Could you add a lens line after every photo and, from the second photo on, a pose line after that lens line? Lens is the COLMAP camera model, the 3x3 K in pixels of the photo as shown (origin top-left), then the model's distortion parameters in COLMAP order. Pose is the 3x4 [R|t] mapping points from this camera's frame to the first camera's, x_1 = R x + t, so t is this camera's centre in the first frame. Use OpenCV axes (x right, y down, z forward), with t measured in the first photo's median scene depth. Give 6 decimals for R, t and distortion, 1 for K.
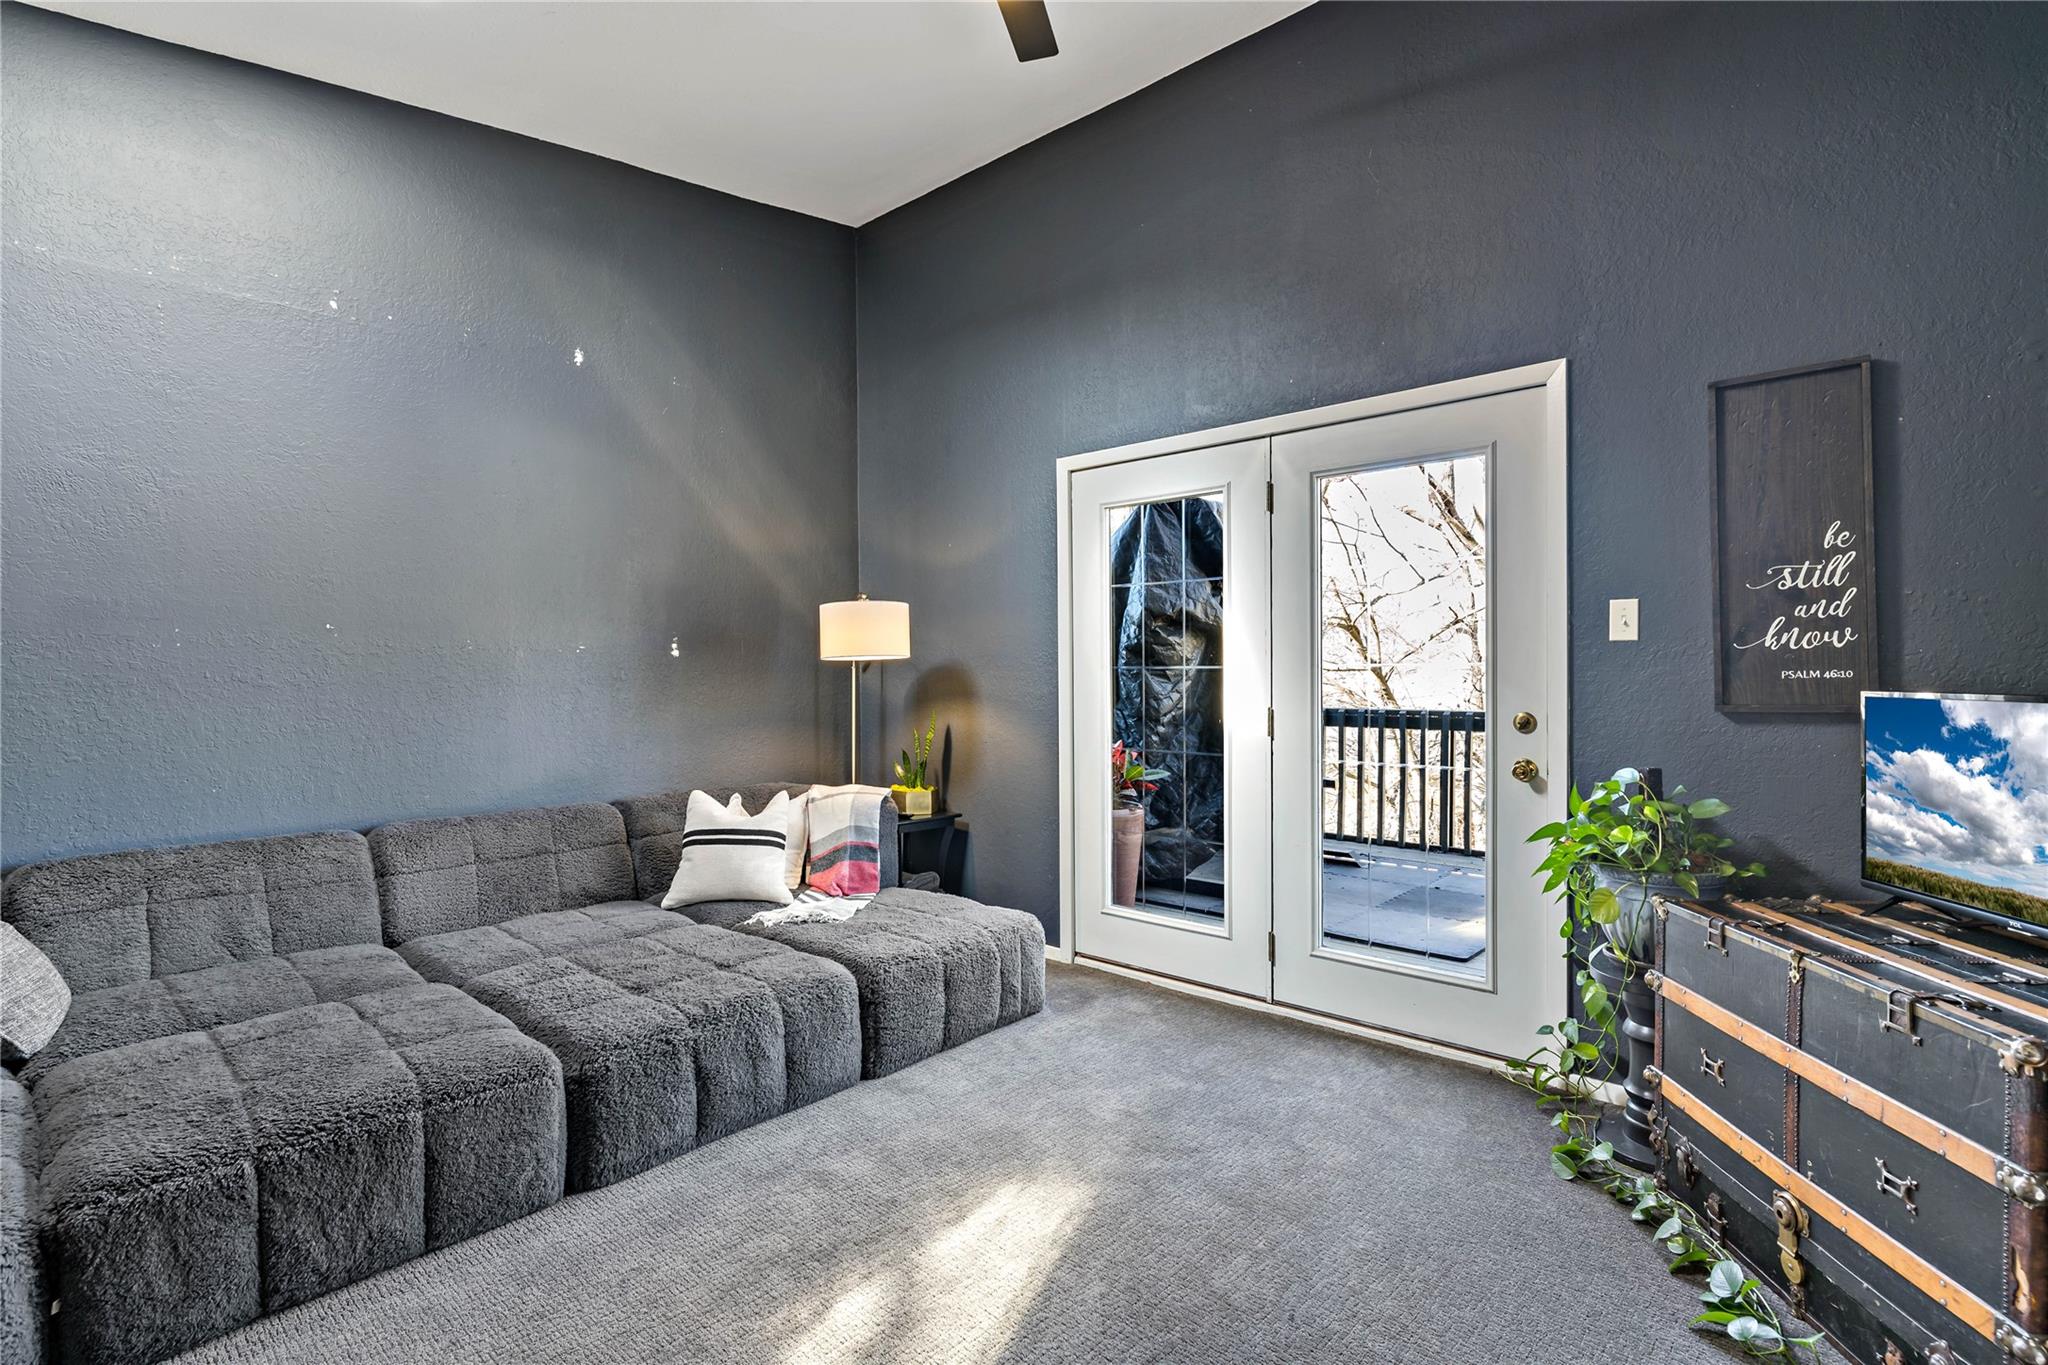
lens RADIAL K [[986.3, 0, 1024.7], [0, 986.3, 670.2], [0, 0, 1]] dist [0.005529, -0.001065]
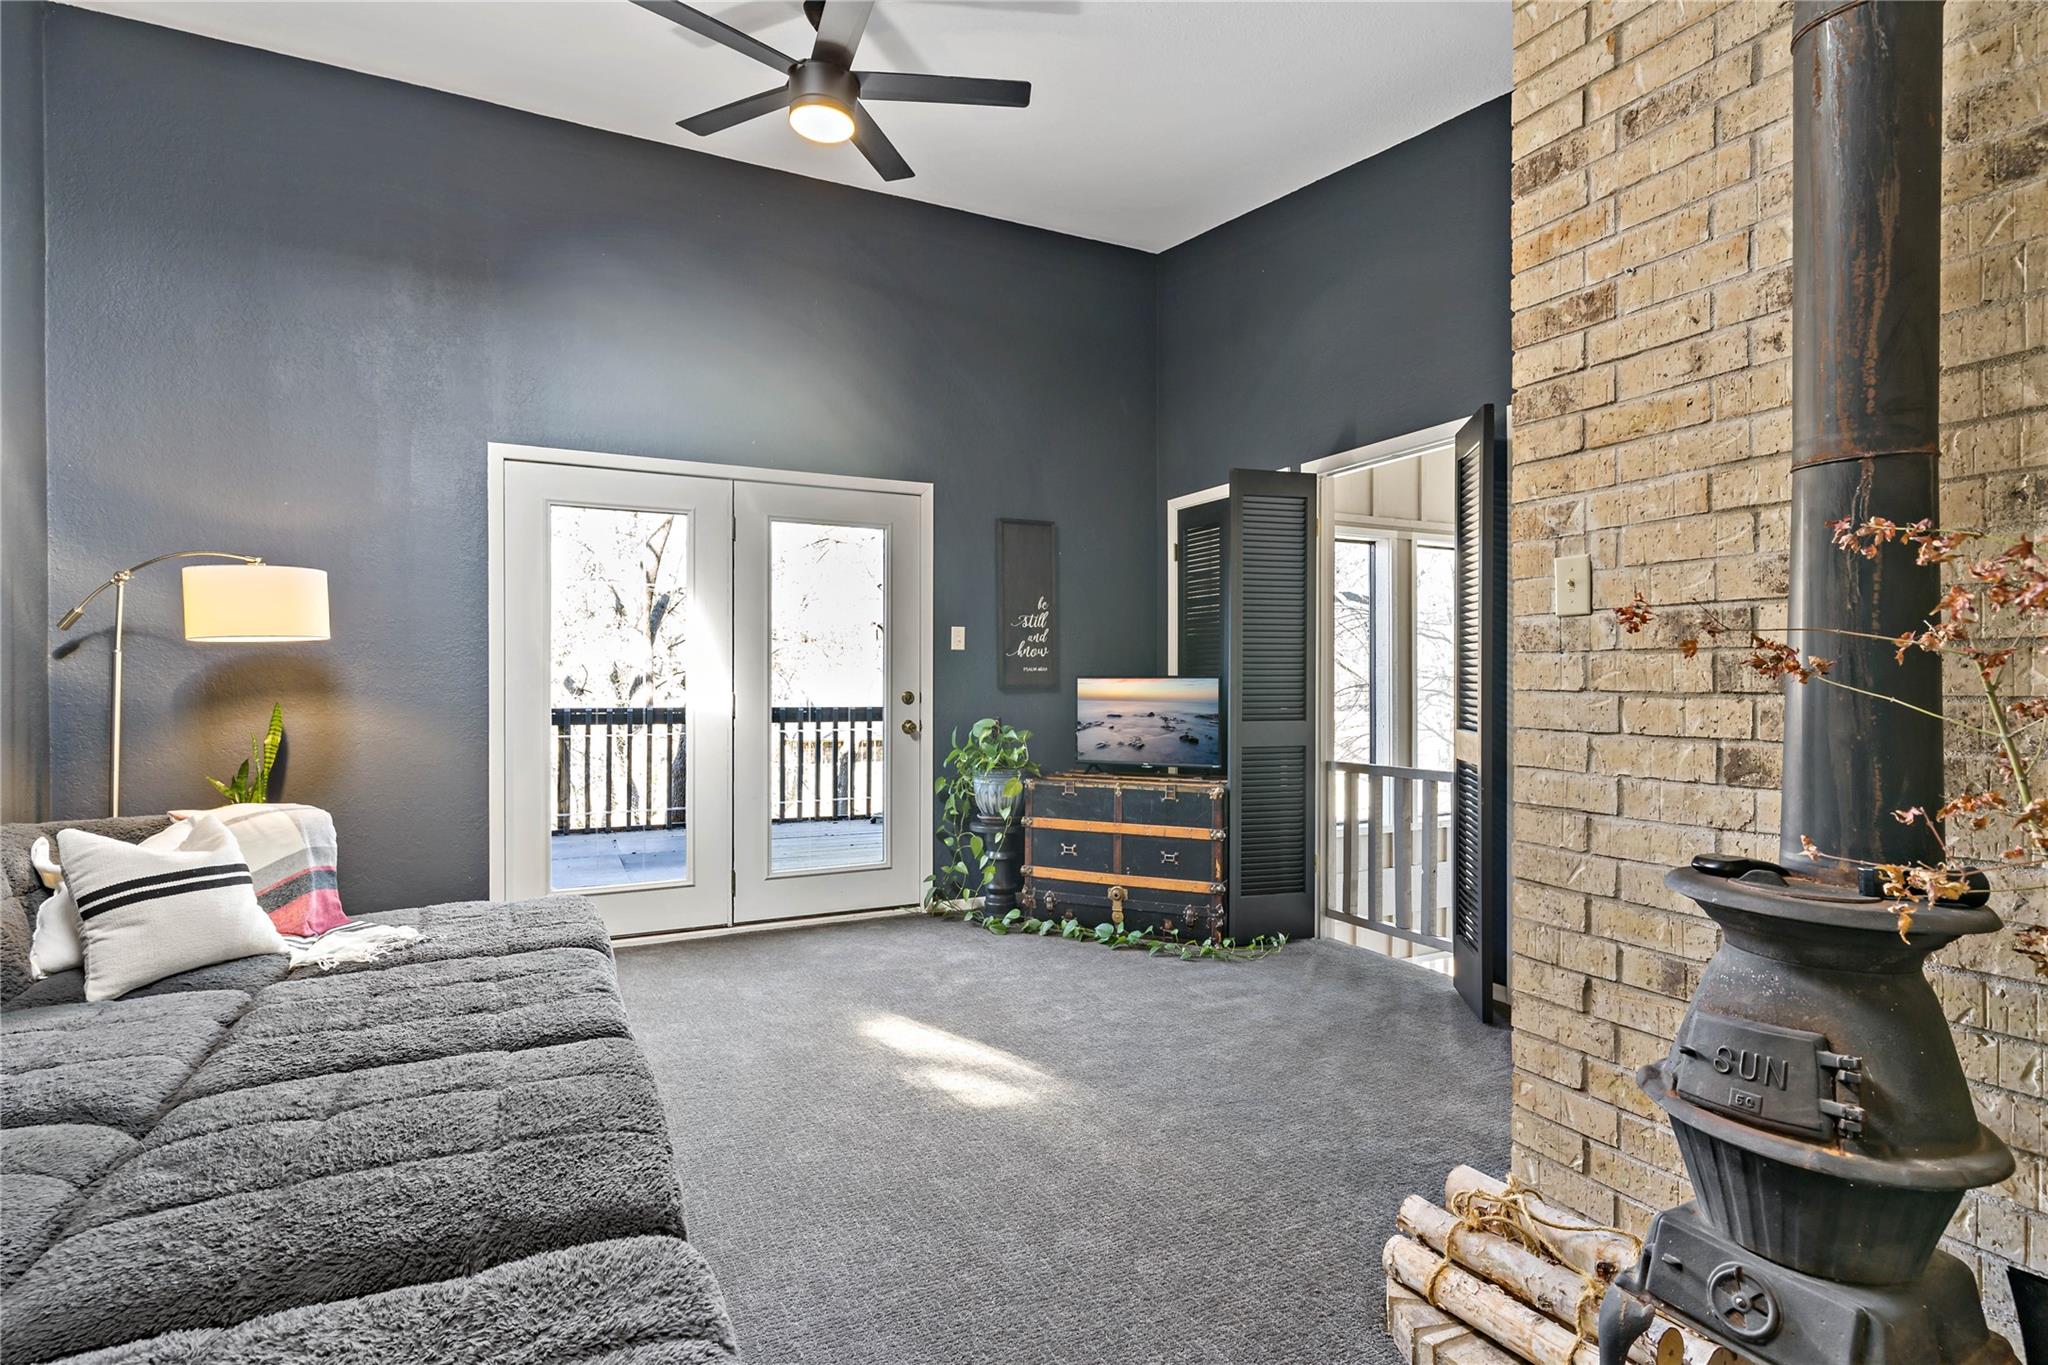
lens RADIAL K [[986.3, 0, 1023.3], [0, 986.3, 689.1], [0, 0, 1]] dist [0.005529, -0.001065]
pose [[0.362187, 0.001415, 0.932105, -0.989088], [0.000530, 0.999998, -0.001724, 0.042853], [-0.932105, 0.001119, 0.362185, 0.236945]]
